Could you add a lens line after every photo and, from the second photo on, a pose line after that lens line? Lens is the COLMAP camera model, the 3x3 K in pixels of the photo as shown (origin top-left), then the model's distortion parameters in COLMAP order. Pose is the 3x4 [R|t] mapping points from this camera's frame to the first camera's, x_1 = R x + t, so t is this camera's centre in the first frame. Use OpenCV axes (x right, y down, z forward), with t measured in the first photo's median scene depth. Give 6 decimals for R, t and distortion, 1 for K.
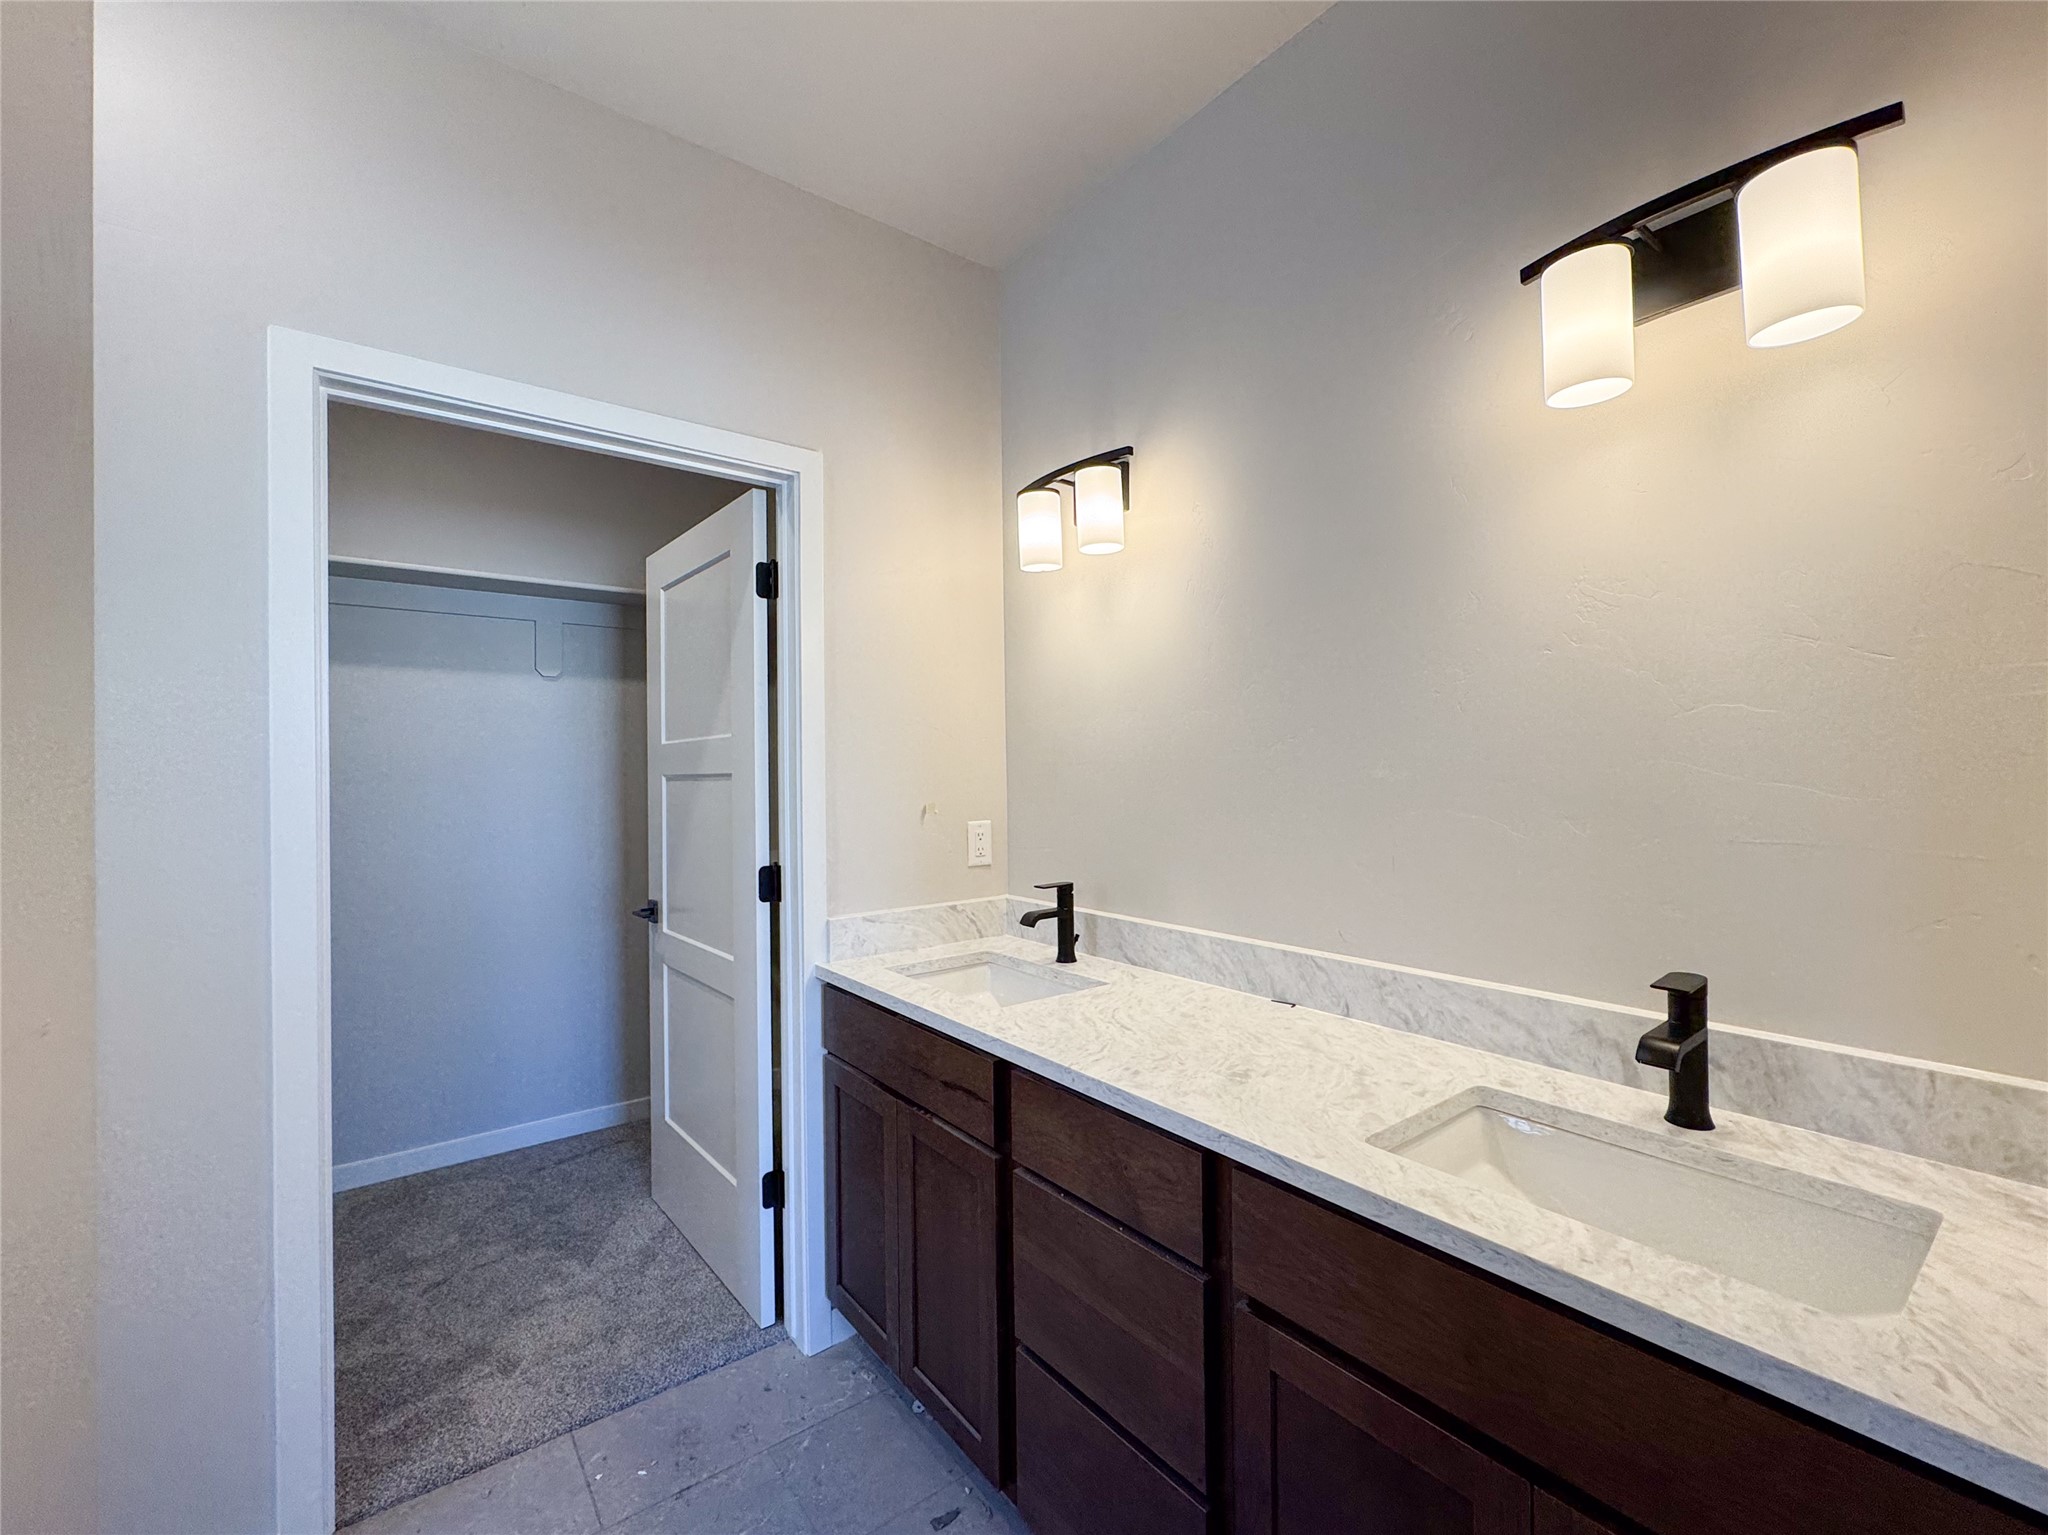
lens RADIAL K [[855.9, 0, 976.3], [0, 855.9, 767.1], [0, 0, 1]] dist [0.000379, 0.000028]
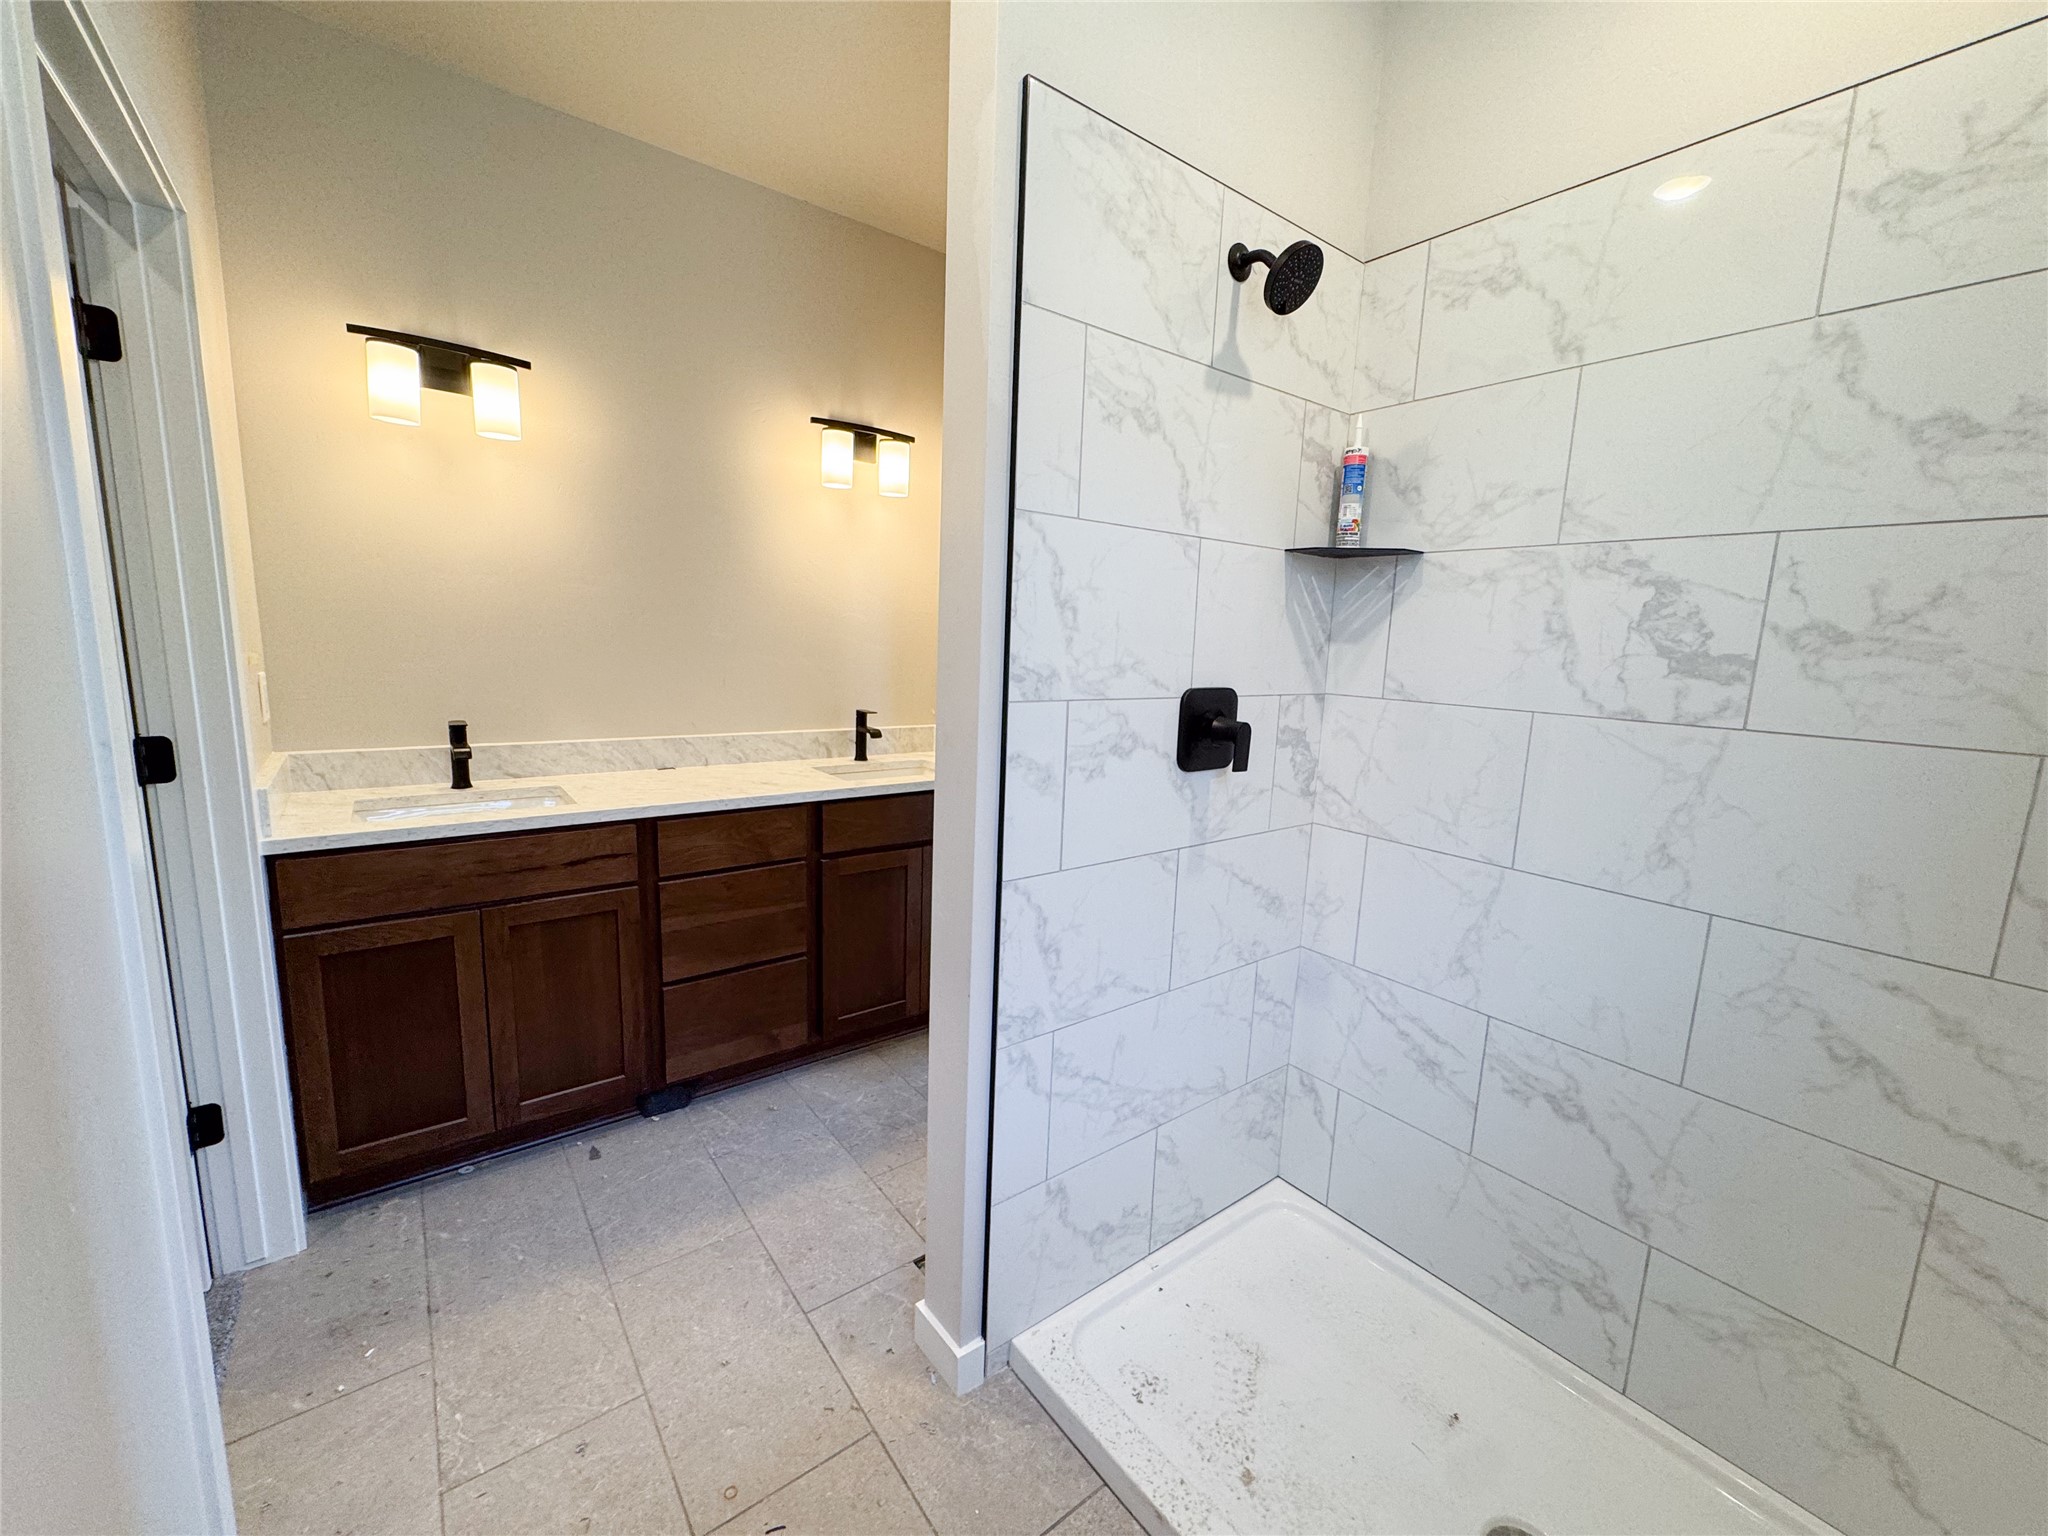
lens RADIAL K [[831.2, 0, 1024.0], [0, 831.2, 768.0], [0, 0, 1]] dist [0.000129, -0.000032]
pose [[-0.008368, -0.144681, 0.989443, -1.335663], [-0.040719, 0.988706, 0.144229, 0.006057], [-0.999136, -0.039083, -0.014164, 0.322537]]
